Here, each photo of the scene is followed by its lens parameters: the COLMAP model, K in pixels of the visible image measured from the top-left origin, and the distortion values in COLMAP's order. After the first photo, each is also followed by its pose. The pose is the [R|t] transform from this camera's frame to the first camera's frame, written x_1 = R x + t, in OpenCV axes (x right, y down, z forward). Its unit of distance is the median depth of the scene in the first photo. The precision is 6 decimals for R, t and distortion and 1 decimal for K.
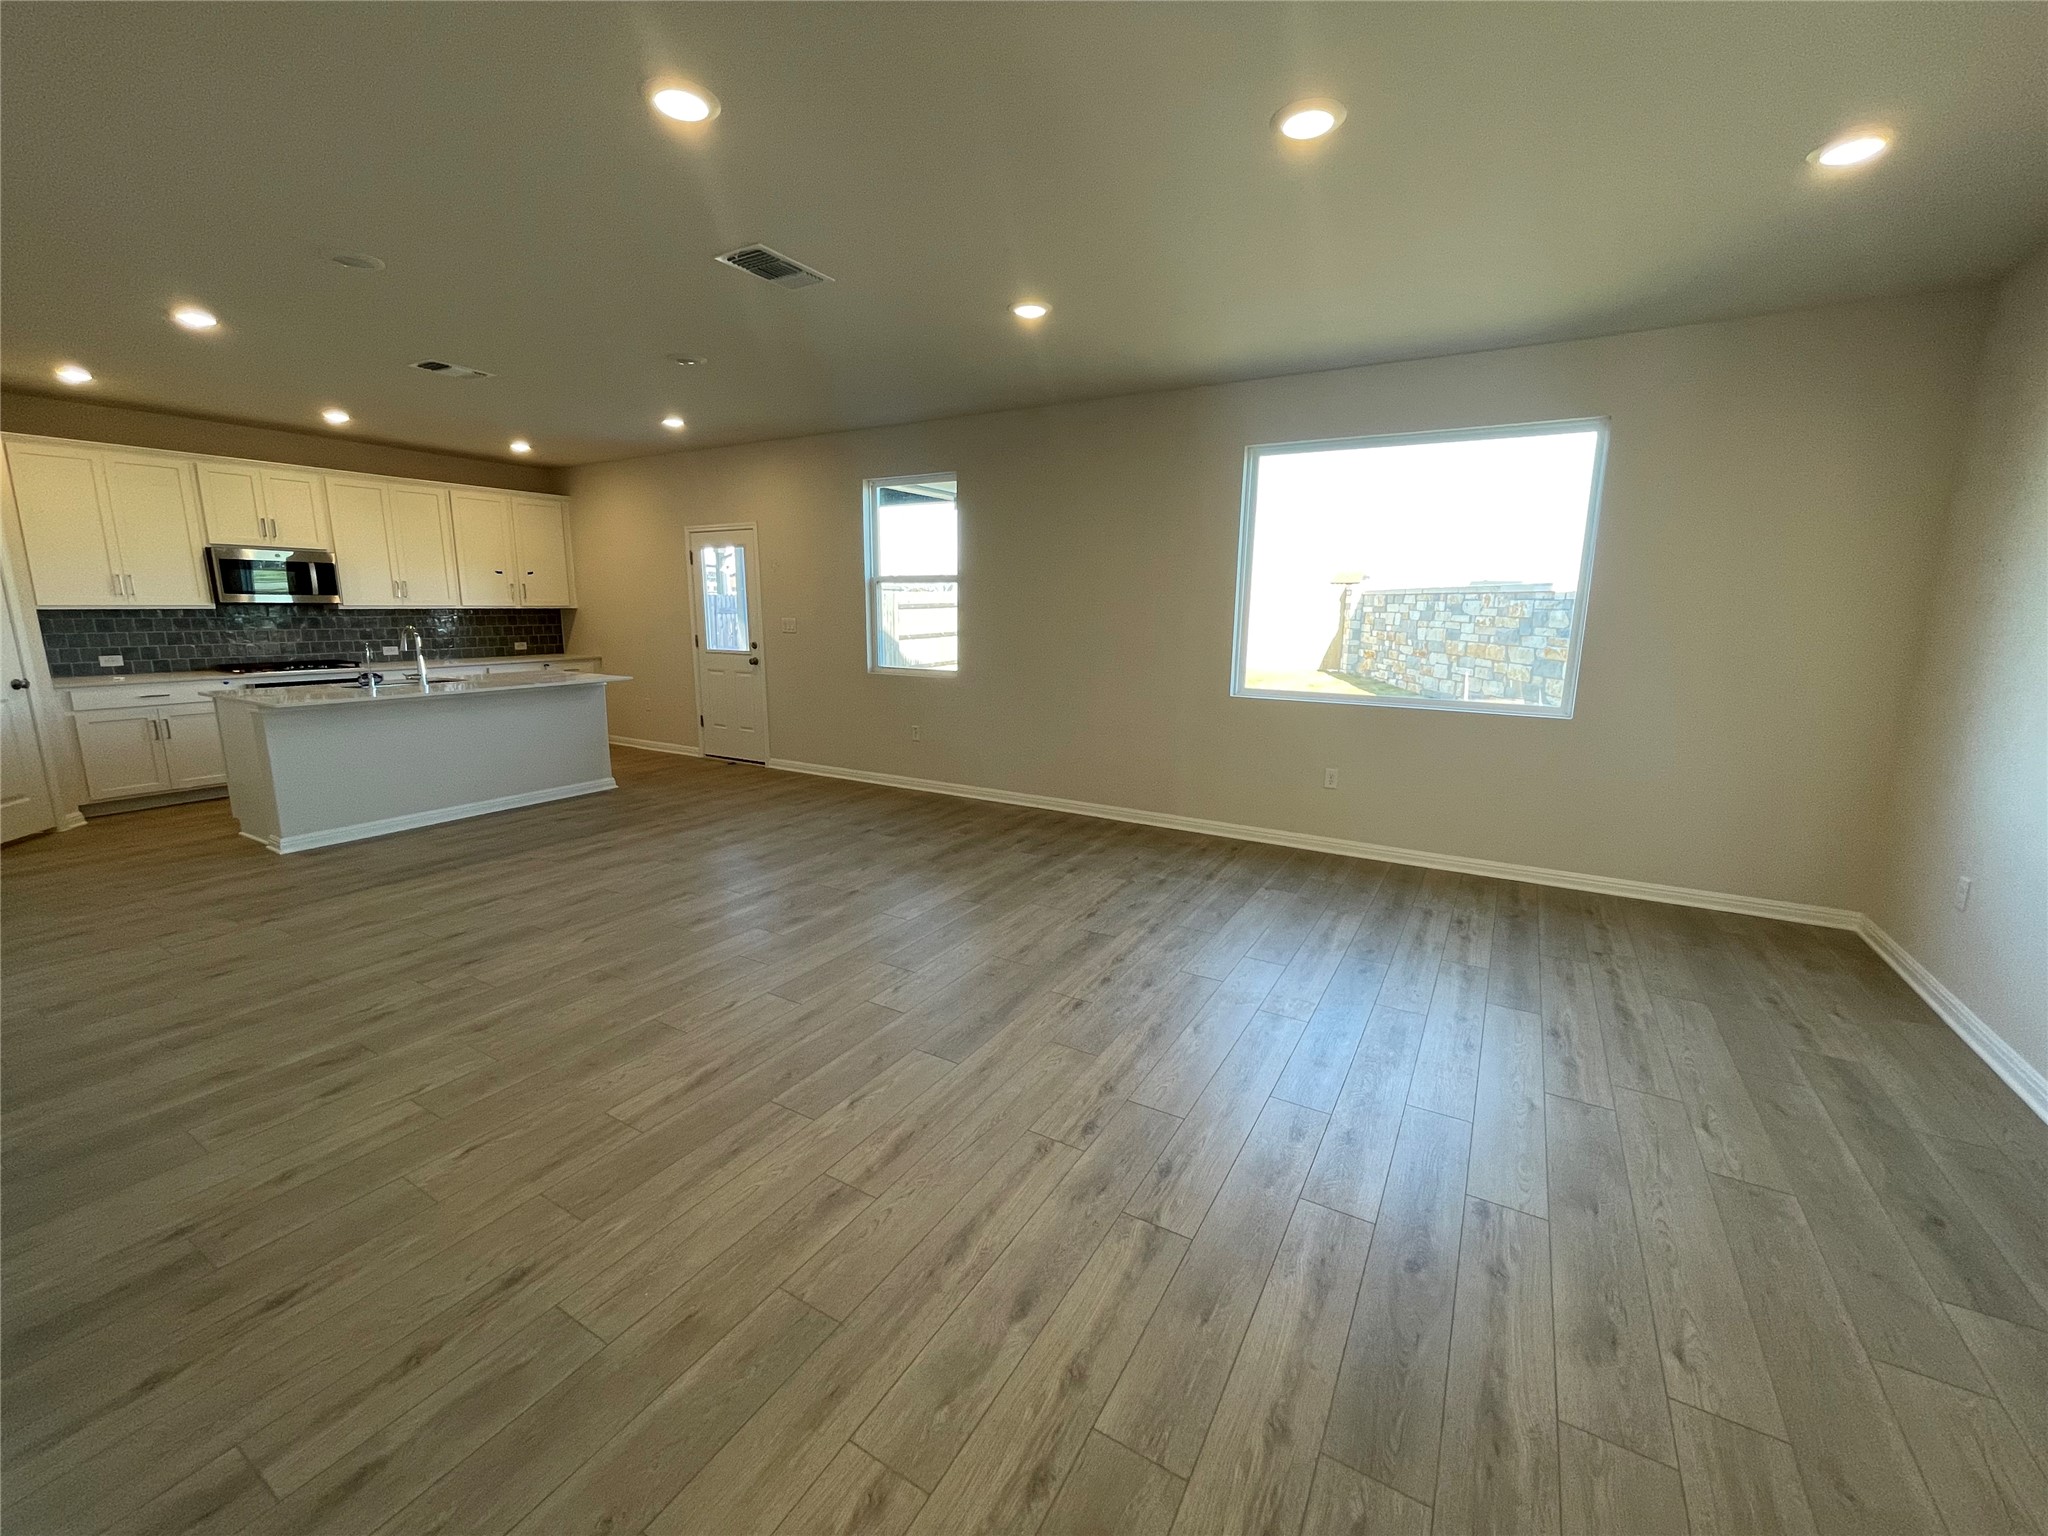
lens RADIAL K [[833.1, 0, 1024.4], [0, 833.1, 754.9], [0, 0, 1]] dist [-0.002012, 0.000401]
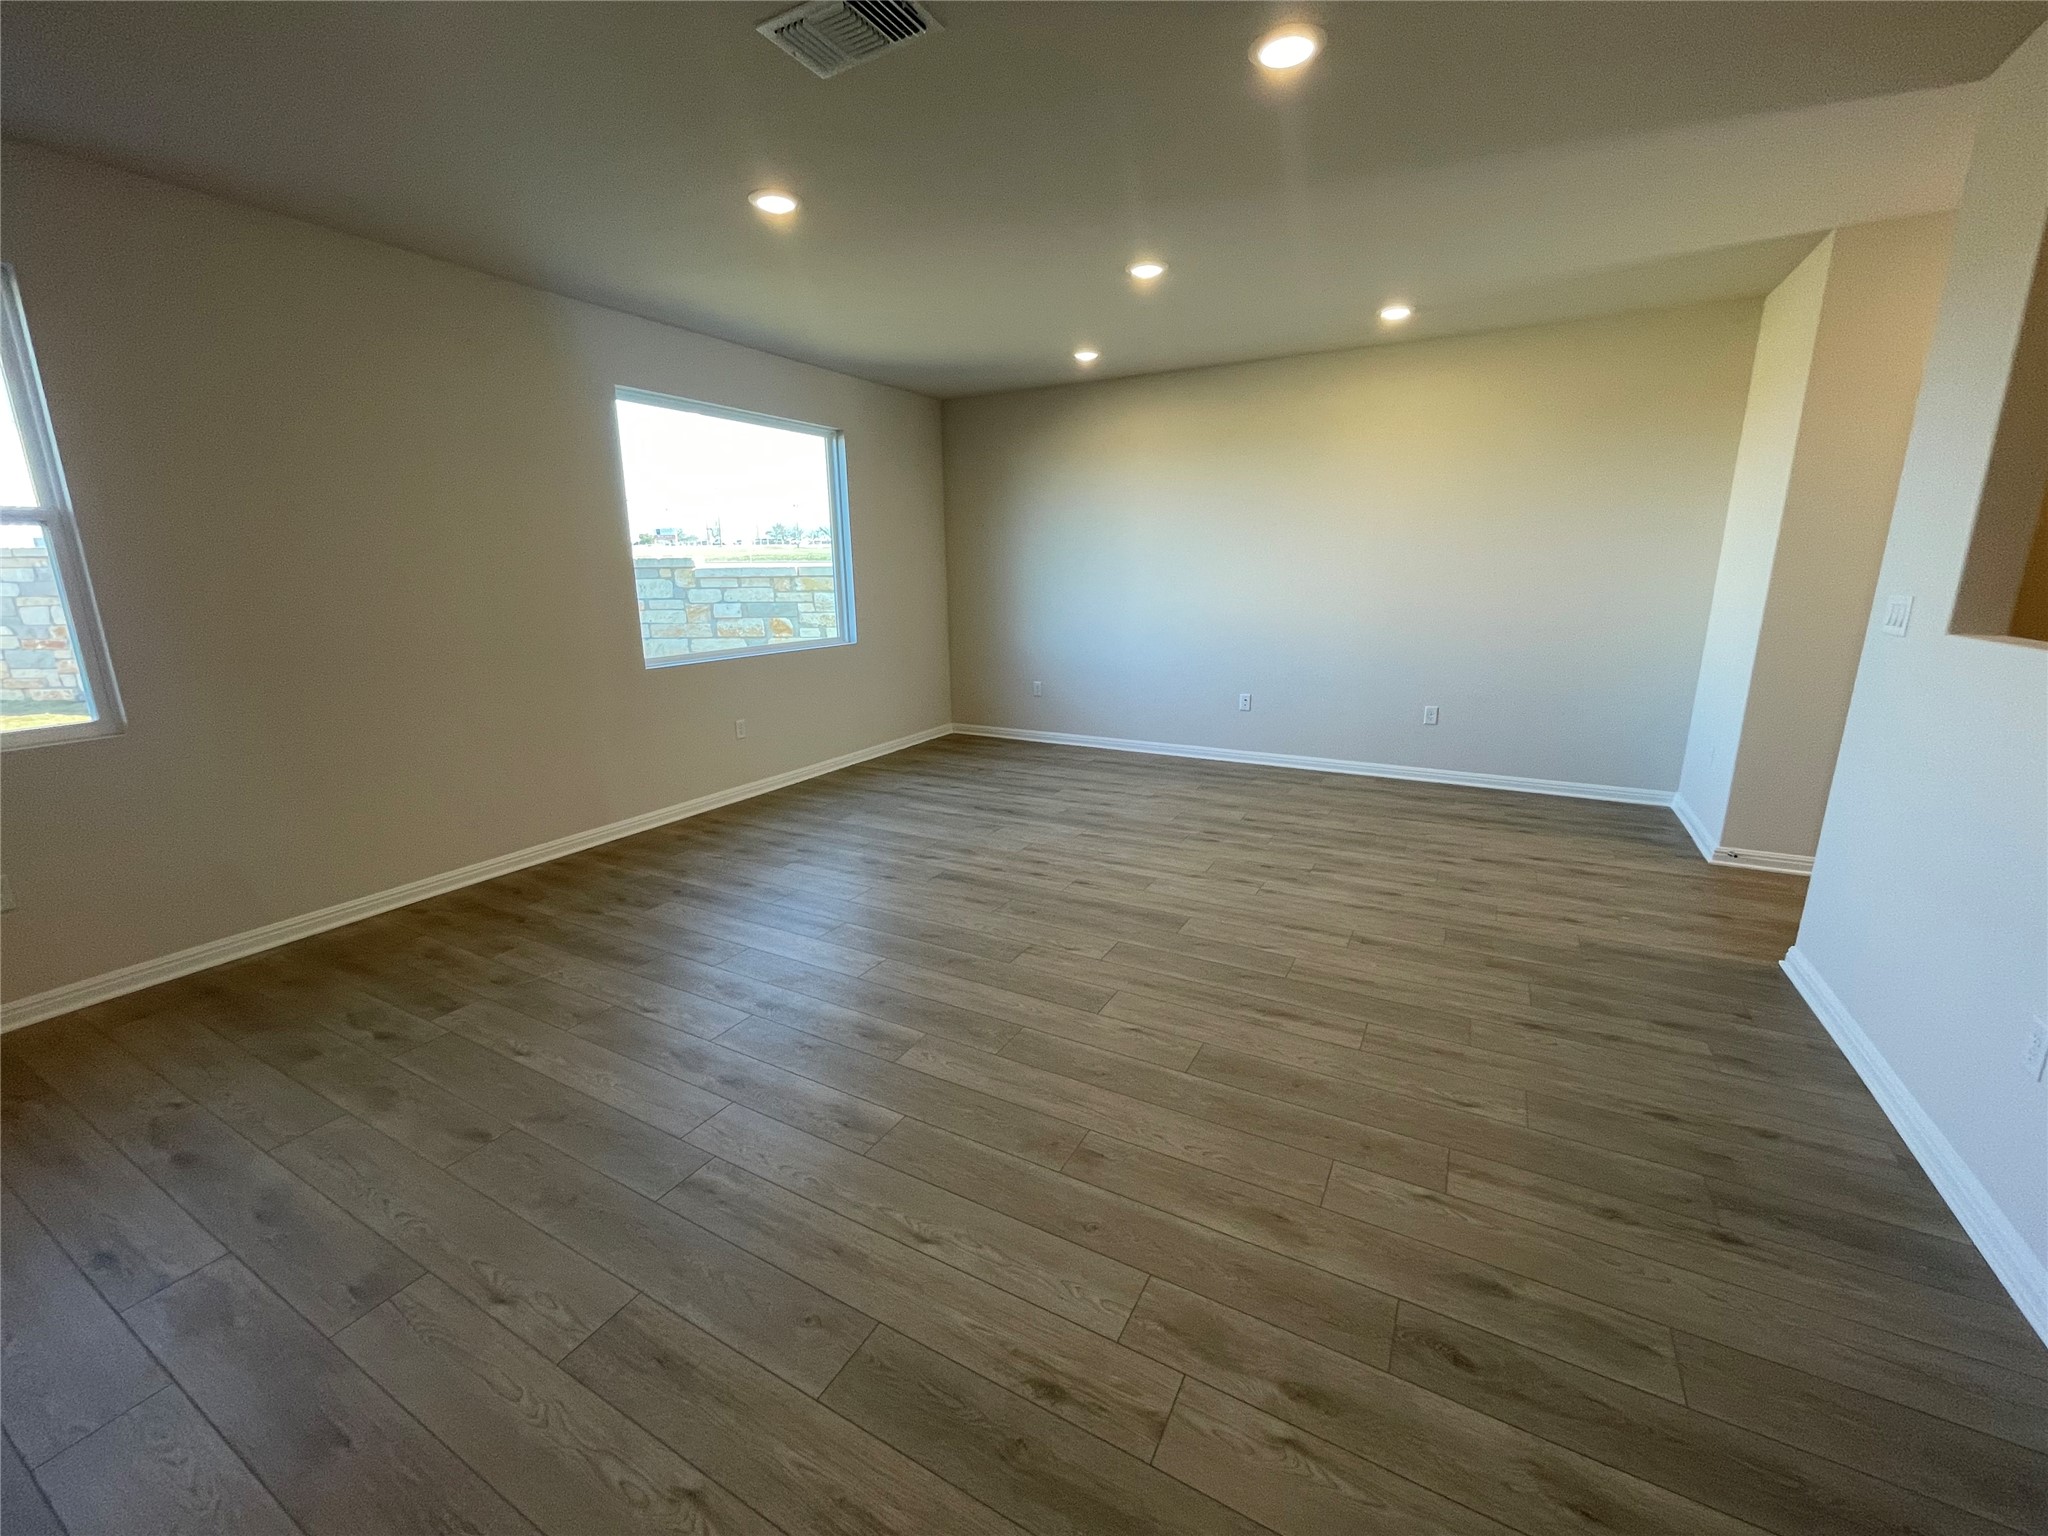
lens RADIAL K [[833.1, 0, 1022.3], [0, 833.1, 761.1], [0, 0, 1]] dist [-0.002012, 0.000401]
pose [[-0.026501, -0.236233, 0.971335, -1.043897], [0.188008, 0.953159, 0.236942, -0.178355], [-0.981810, 0.188898, 0.019154, 0.973497]]
